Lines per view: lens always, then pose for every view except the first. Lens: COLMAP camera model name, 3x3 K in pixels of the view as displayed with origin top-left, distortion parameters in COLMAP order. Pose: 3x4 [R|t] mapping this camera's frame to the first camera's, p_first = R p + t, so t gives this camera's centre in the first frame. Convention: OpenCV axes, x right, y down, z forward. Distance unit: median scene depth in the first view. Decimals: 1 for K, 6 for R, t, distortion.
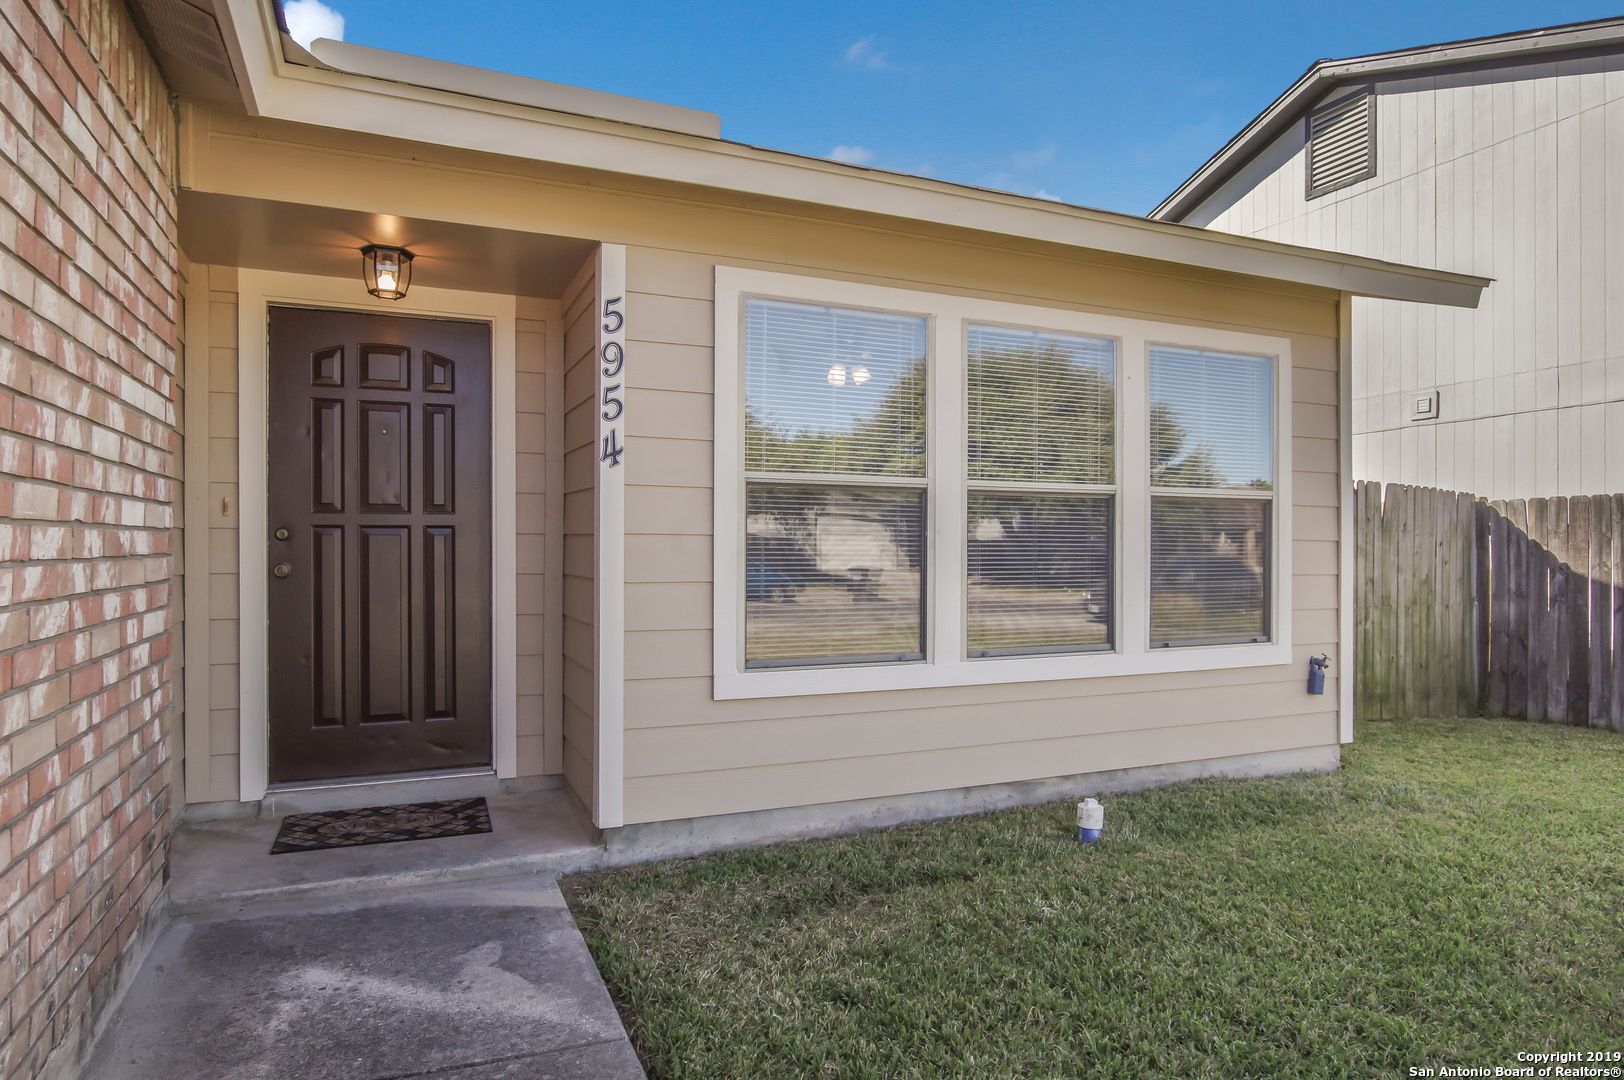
lens RADIAL K [[970.6, 0, 822.6], [0, 970.6, 540.2], [0, 0, 1]] dist [-0.003475, 0.004024]
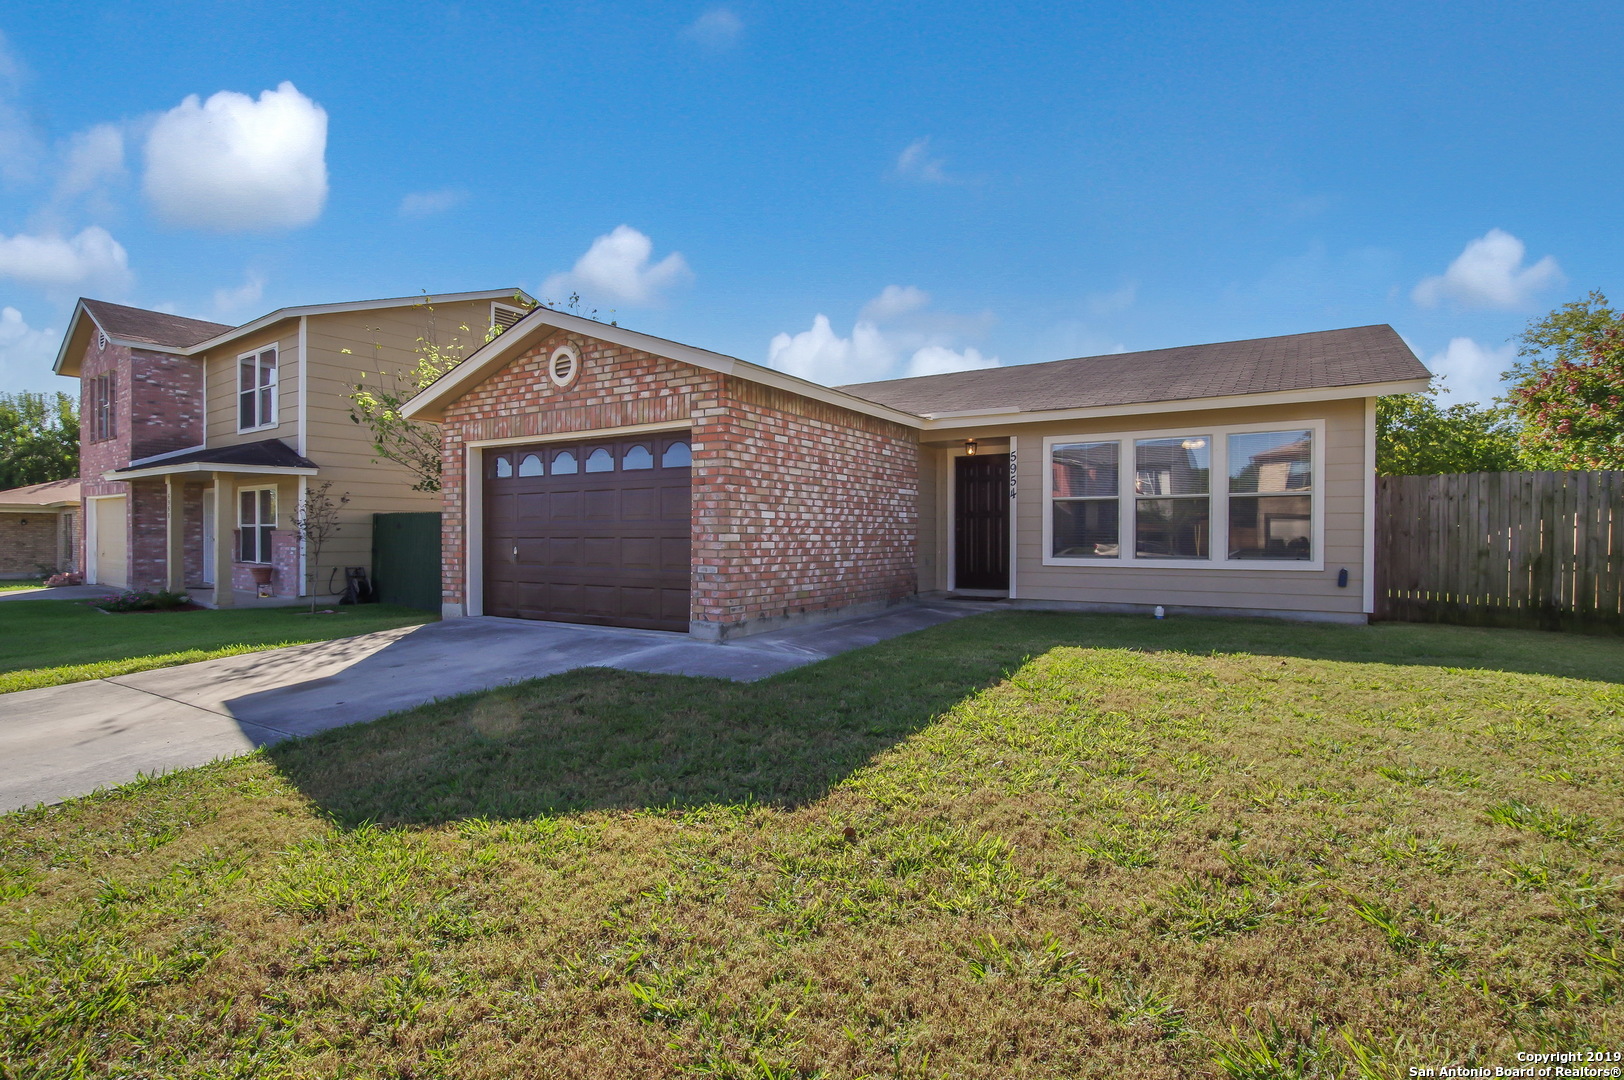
lens RADIAL K [[759.3, 0, 799.7], [0, 759.3, 539.9], [0, 0, 1]] dist [-0.009196, 0.000798]
pose [[0.554424, 0.000258, -0.832234, 1.342856], [0.006319, 0.999970, 0.004520, 0.048109], [0.832210, -0.007765, 0.554406, -0.971224]]
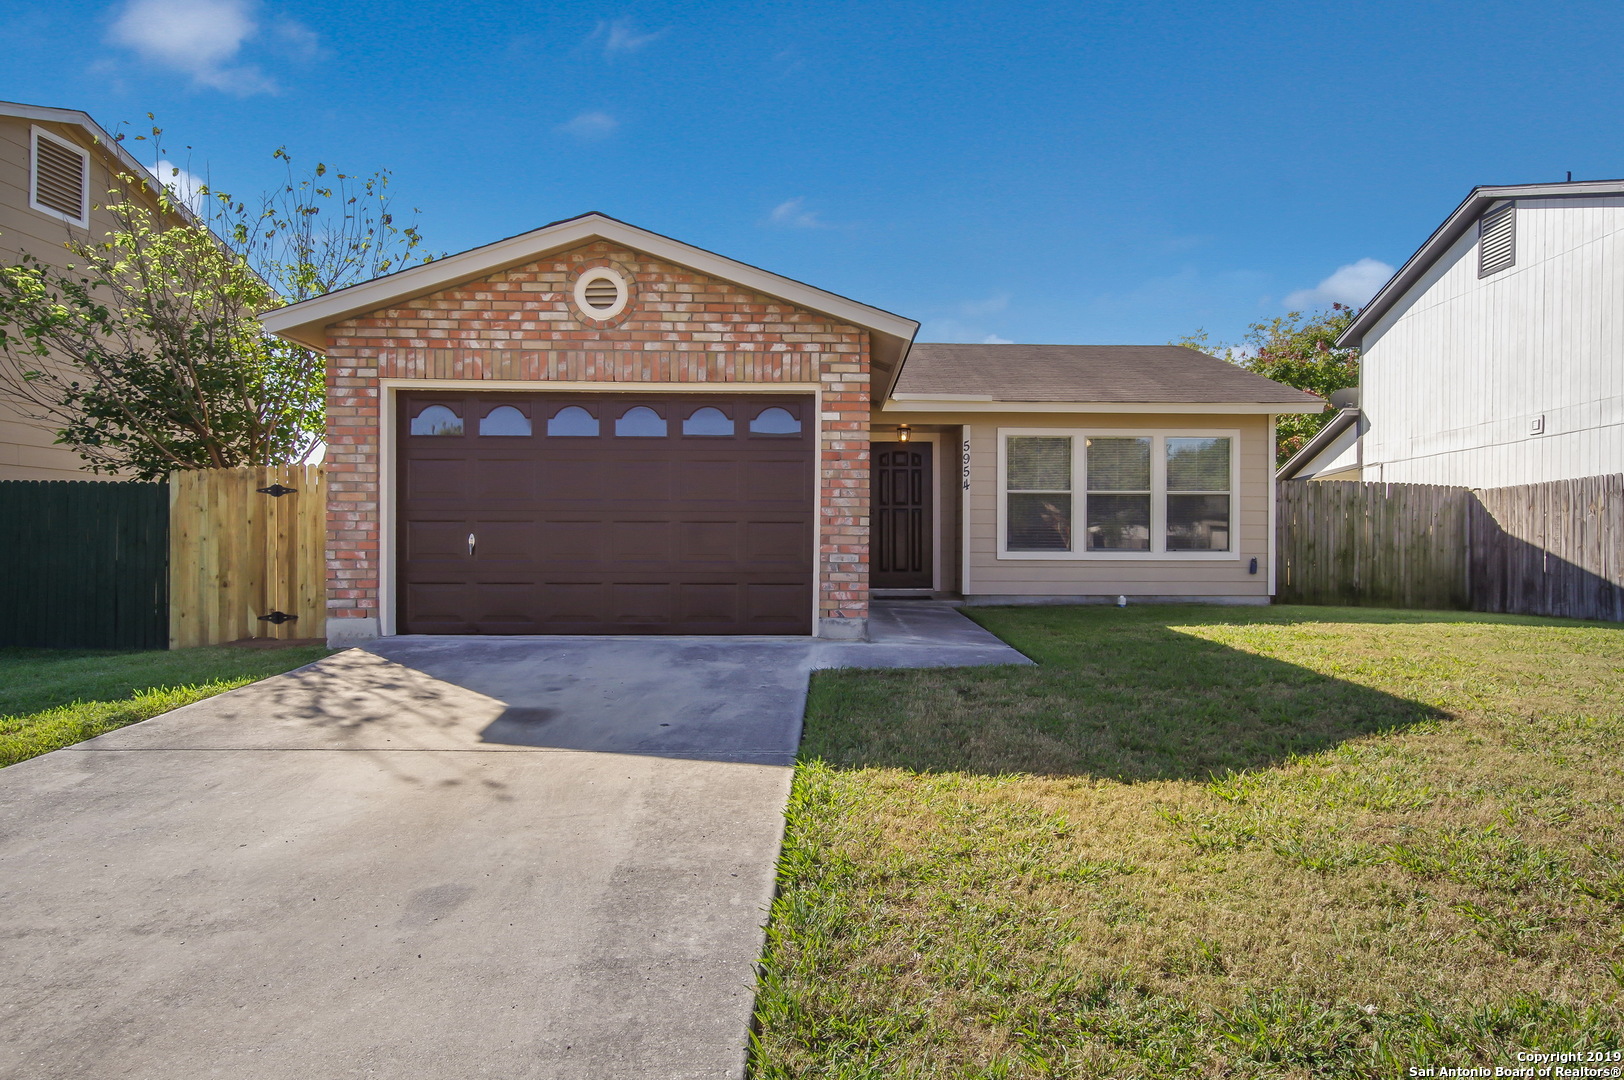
lens RADIAL K [[989.7, 0, 827.2], [0, 989.7, 545.6], [0, 0, 1]] dist [0.017964, 0.002039]
pose [[0.909630, 0.000574, -0.415419, 0.630043], [0.000961, 0.999993, 0.003486, 0.087019], [0.415418, -0.003571, 0.909623, -1.906048]]
